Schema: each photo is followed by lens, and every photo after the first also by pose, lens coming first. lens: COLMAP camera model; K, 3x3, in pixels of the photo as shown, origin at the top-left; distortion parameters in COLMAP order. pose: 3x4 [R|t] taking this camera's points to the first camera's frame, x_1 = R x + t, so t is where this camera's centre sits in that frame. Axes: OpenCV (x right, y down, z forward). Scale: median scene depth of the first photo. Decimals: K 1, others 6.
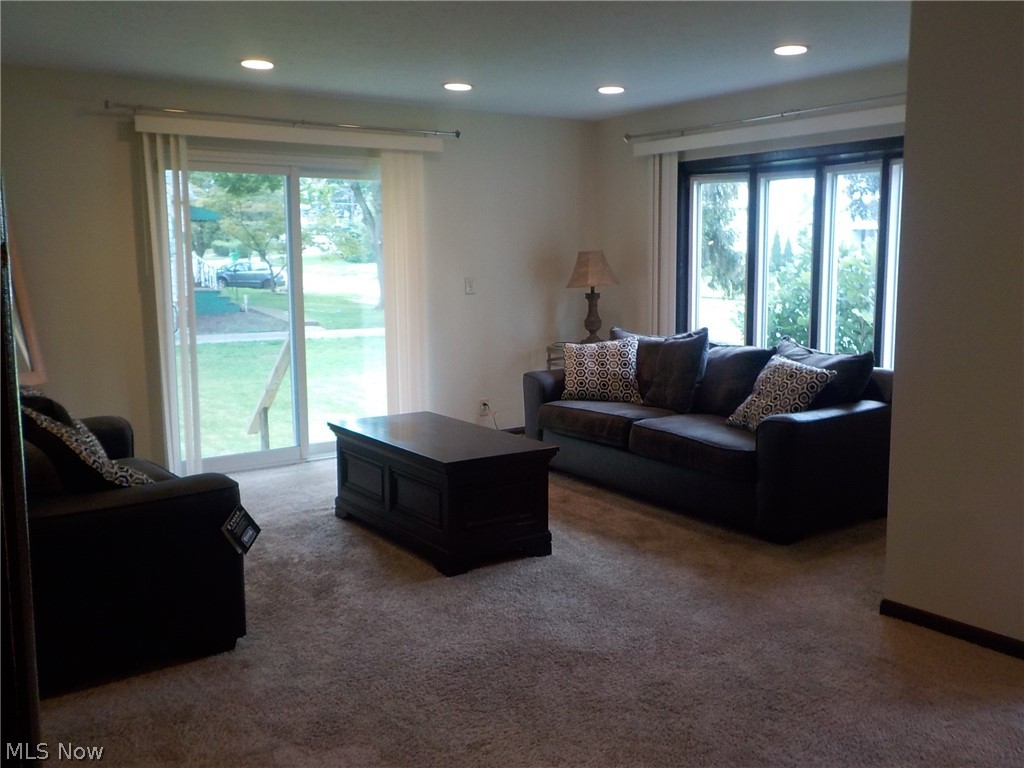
lens RADIAL K [[939.9, 0, 512.0], [0, 939.9, 384.0], [0, 0, 1]] dist [-0.000600, -0.000824]
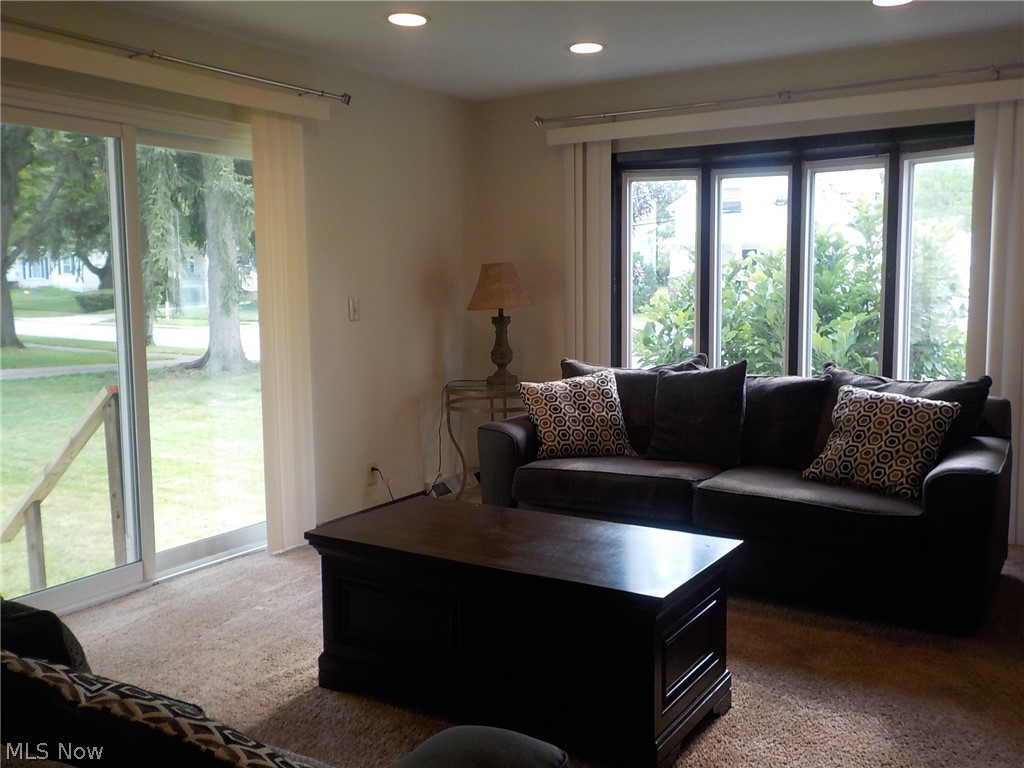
lens RADIAL K [[939.9, 0, 512.0], [0, 939.9, 384.0], [0, 0, 1]] dist [-0.000600, -0.000824]
pose [[0.921688, -0.046061, 0.385189, -0.242384], [0.057944, 0.998133, -0.019293, -0.028326], [-0.383581, 0.040102, 0.922636, 0.315095]]
